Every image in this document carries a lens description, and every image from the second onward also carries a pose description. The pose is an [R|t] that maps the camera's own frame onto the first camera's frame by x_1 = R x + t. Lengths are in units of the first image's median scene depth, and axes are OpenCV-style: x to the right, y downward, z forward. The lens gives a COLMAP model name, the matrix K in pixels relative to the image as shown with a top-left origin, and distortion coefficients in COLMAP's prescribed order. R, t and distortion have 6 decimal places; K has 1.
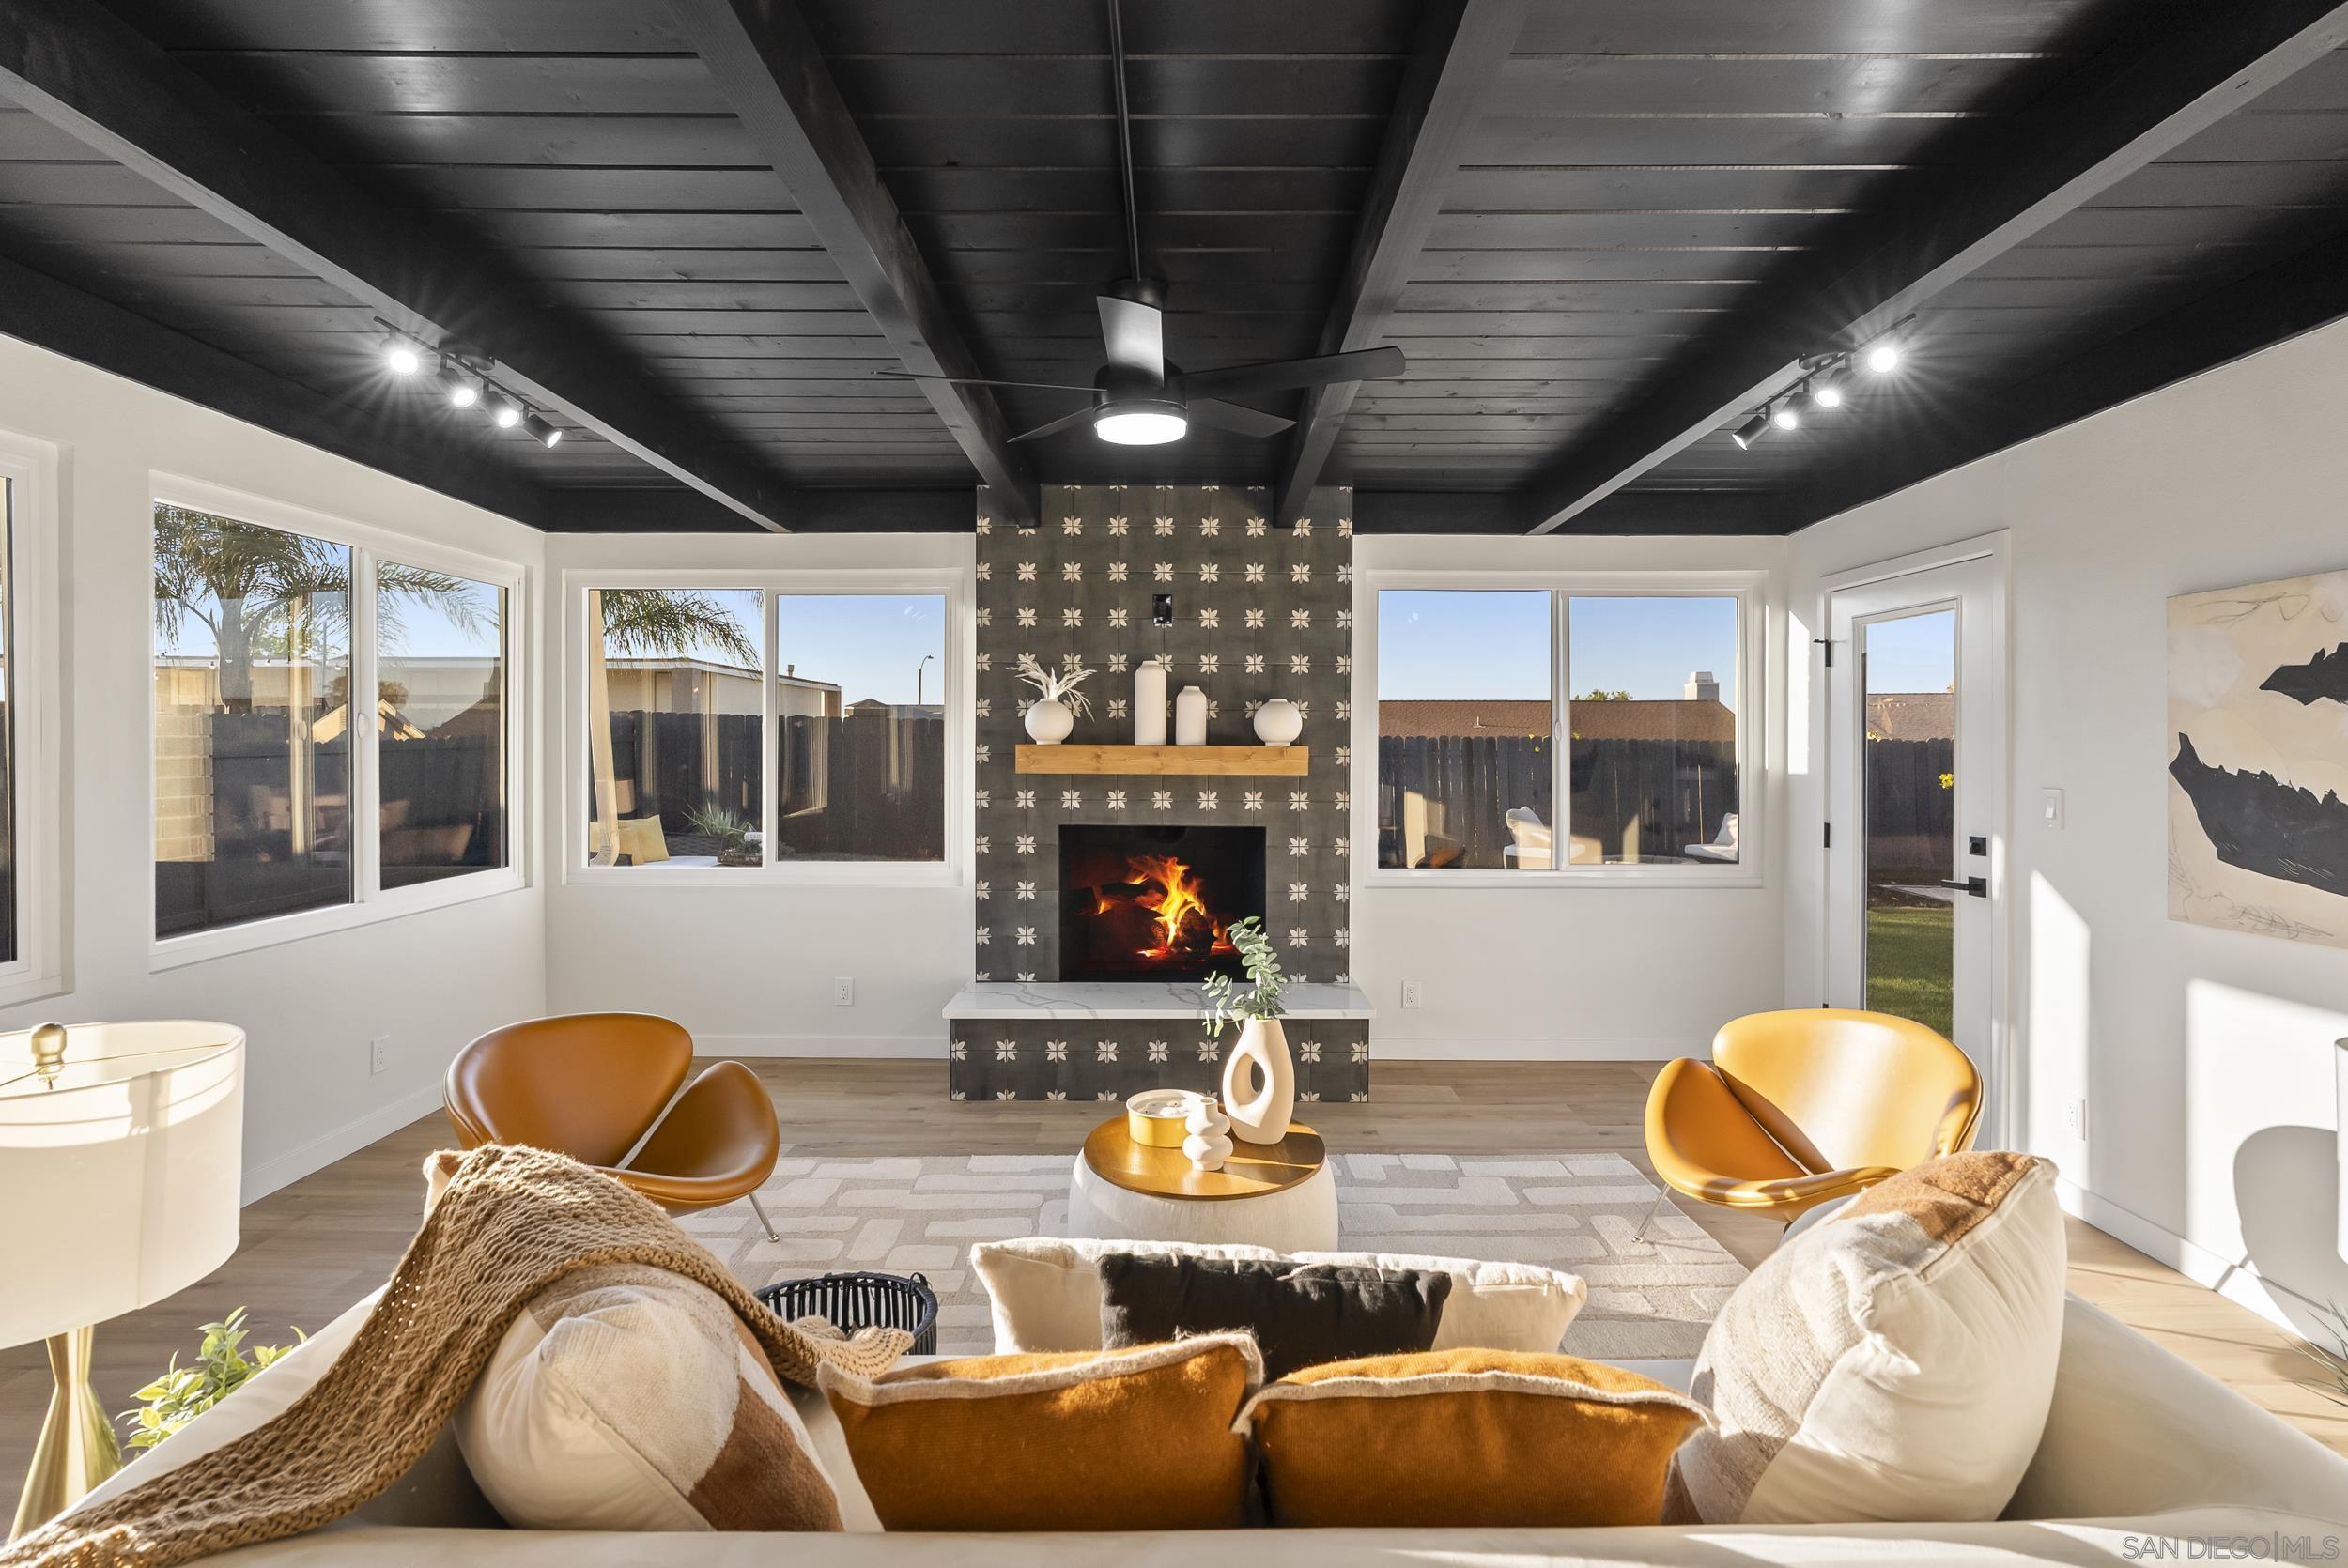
lens RADIAL K [[1075.7, 0, 1174.3], [0, 1075.7, 745.6], [0, 0, 1]] dist [-0.004403, 0.000104]
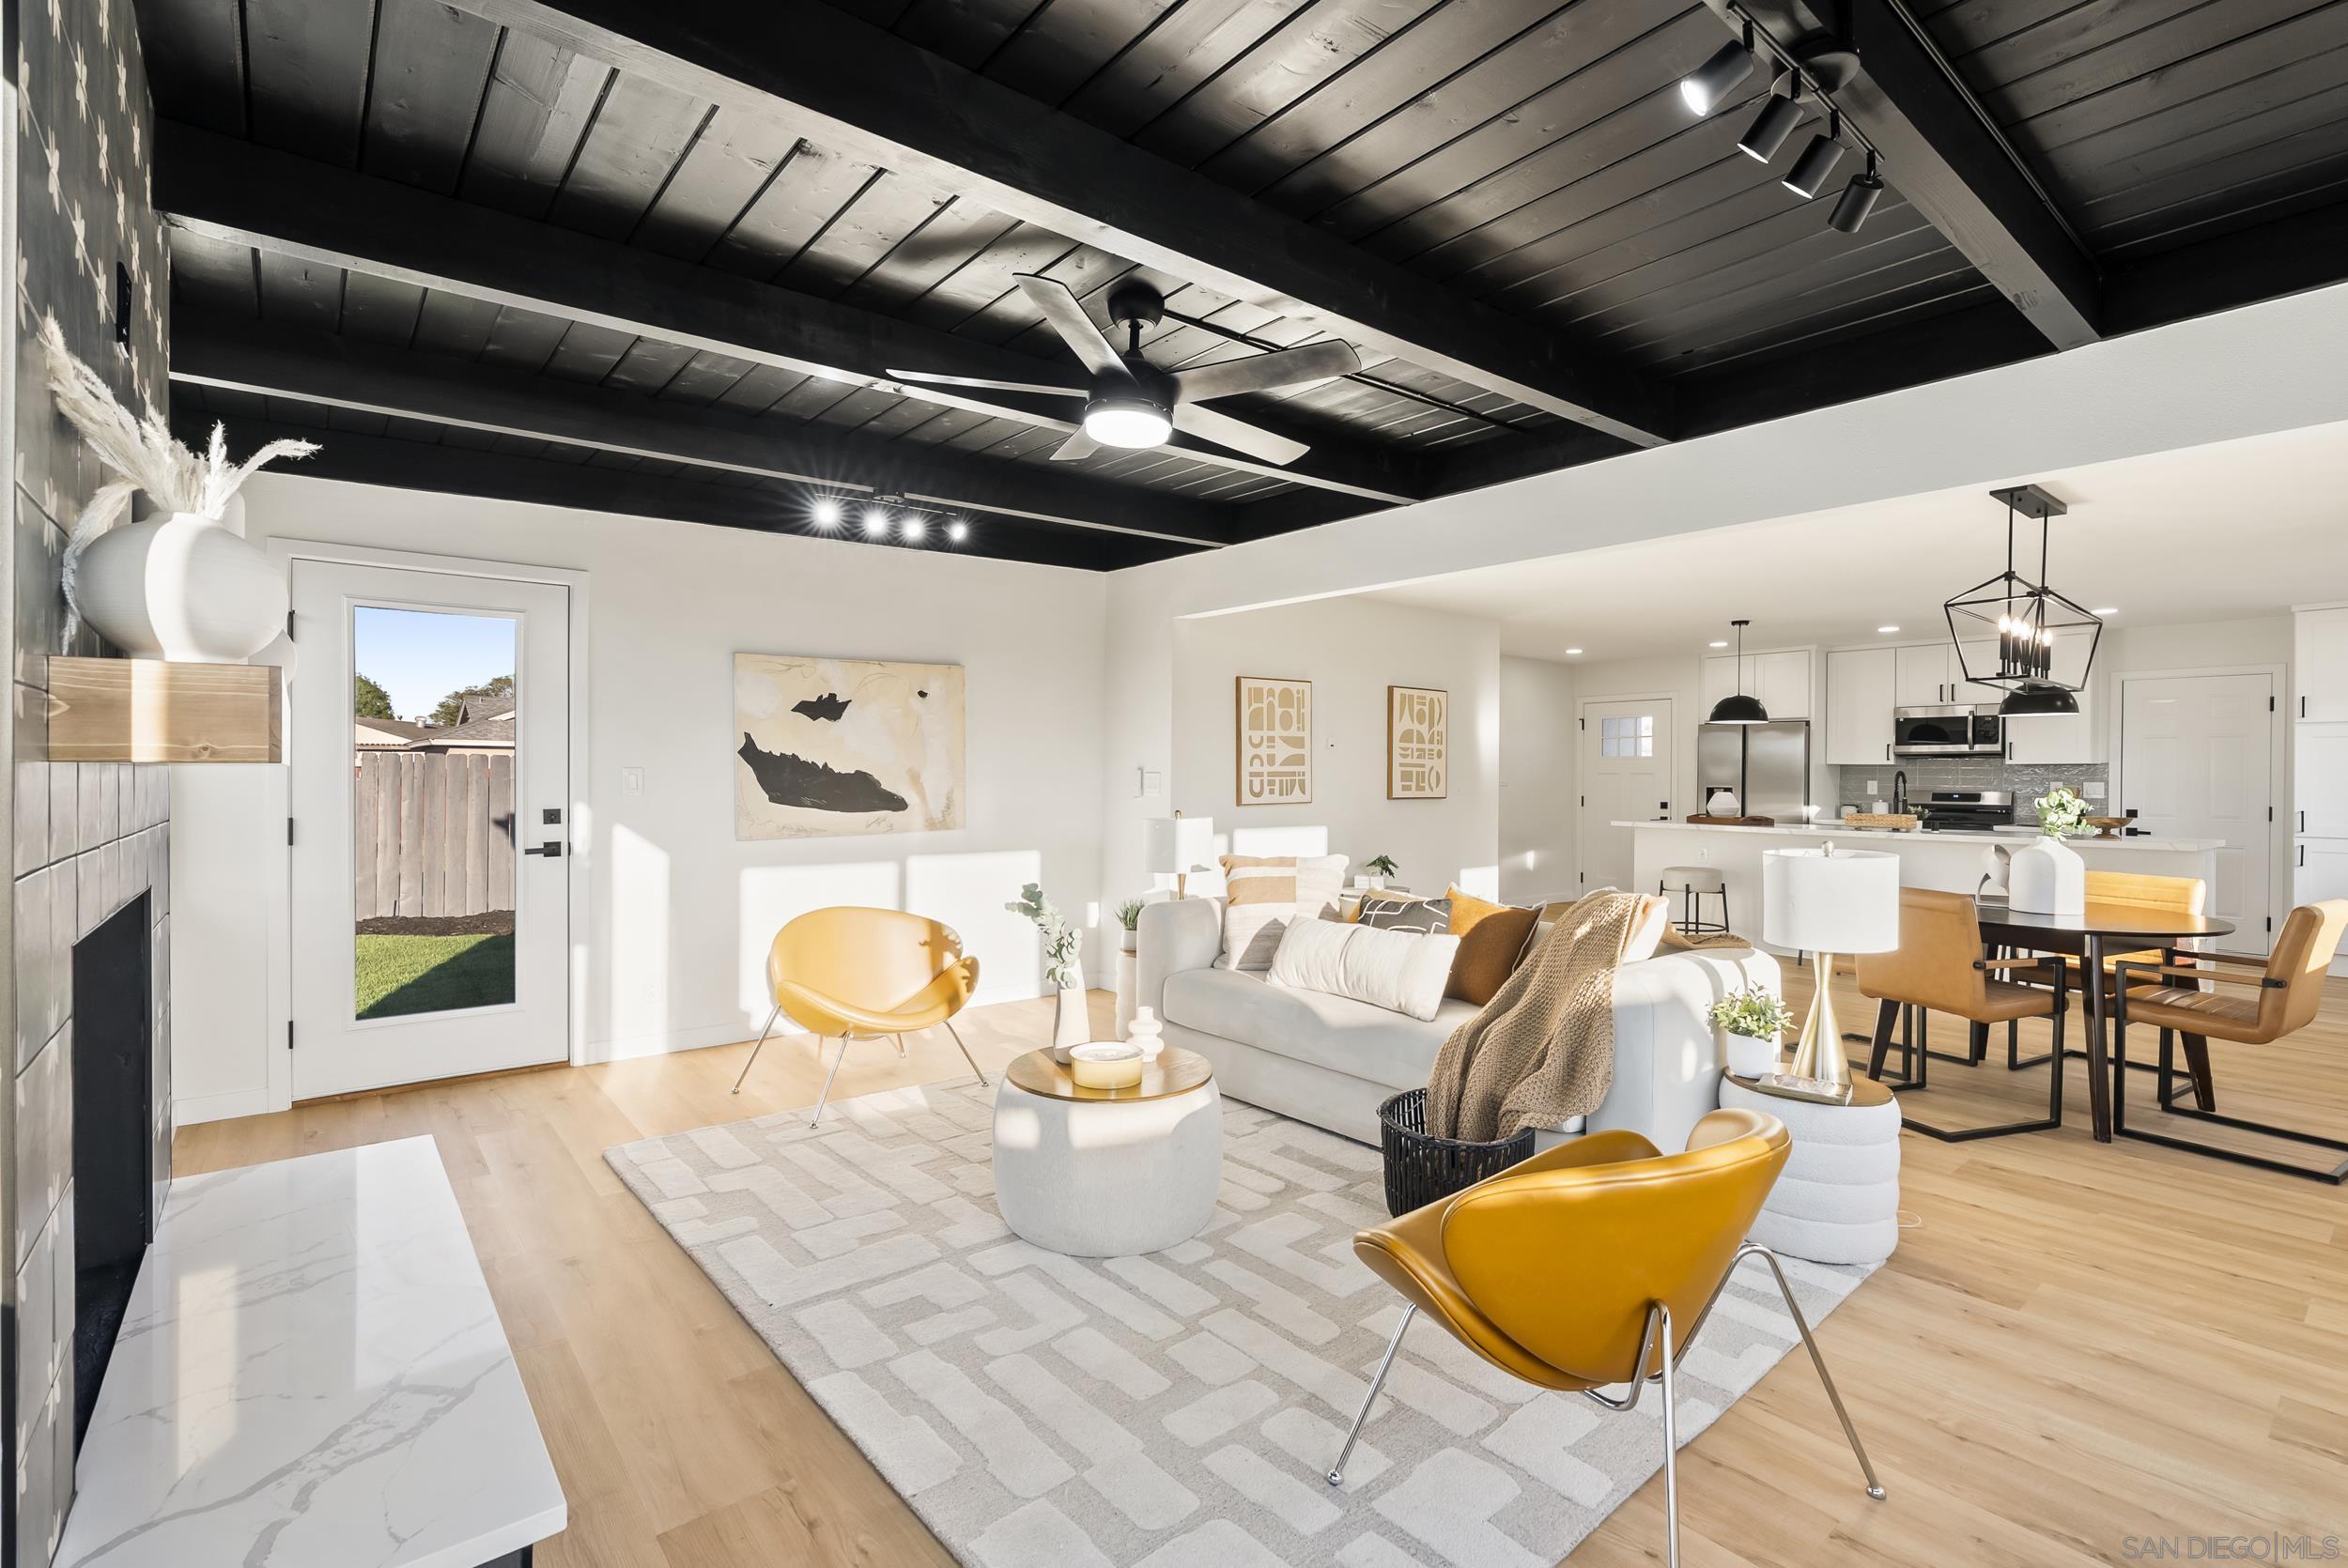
lens RADIAL K [[1060.1, 0, 1177.7], [0, 1060.1, 772.7], [0, 0, 1]] dist [-0.009956, 0.000189]
pose [[-0.642674, -0.007602, 0.766102, -0.510420], [-0.005689, 0.999971, 0.005149, 0.025371], [-0.766118, -0.001049, -0.642699, 0.955478]]
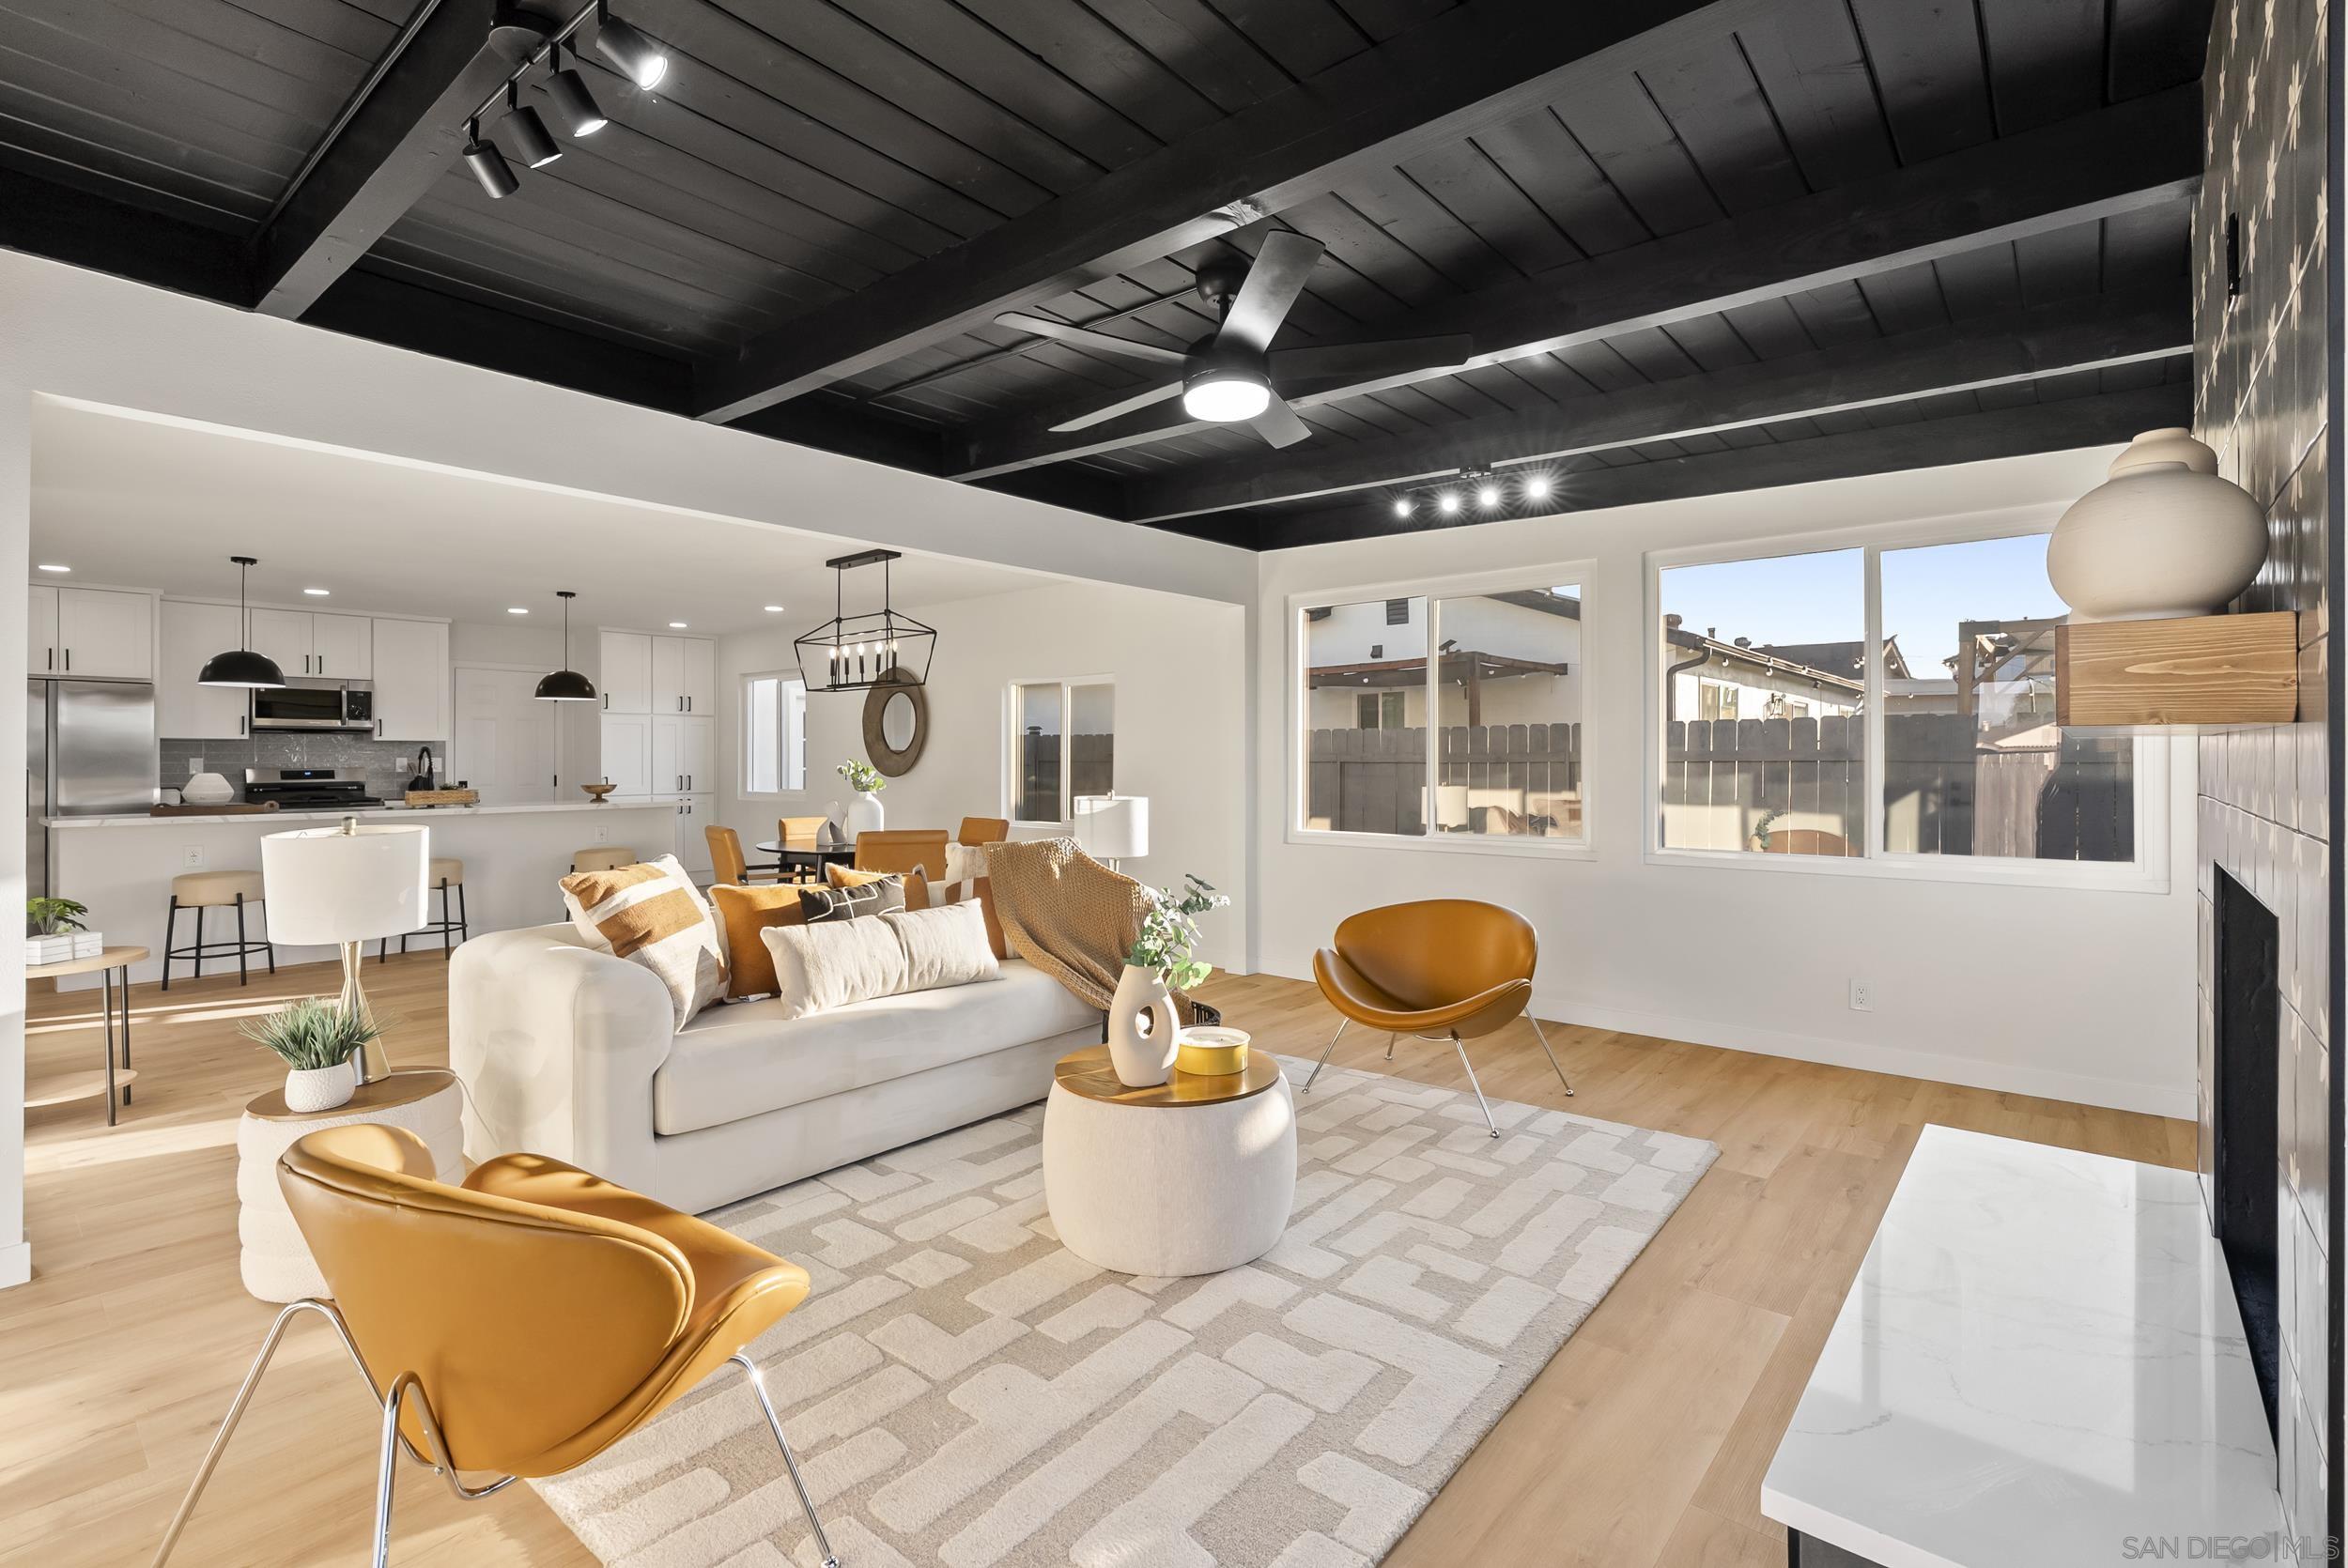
lens RADIAL K [[1070.6, 0, 1169.5], [0, 1070.6, 758.2], [0, 0, 1]] dist [-0.003542, 0.000079]
pose [[-0.650031, -0.003454, -0.759900, 0.474478], [-0.005020, 0.999987, -0.000251, 0.036157], [0.759891, 0.003652, -0.650040, 0.959991]]
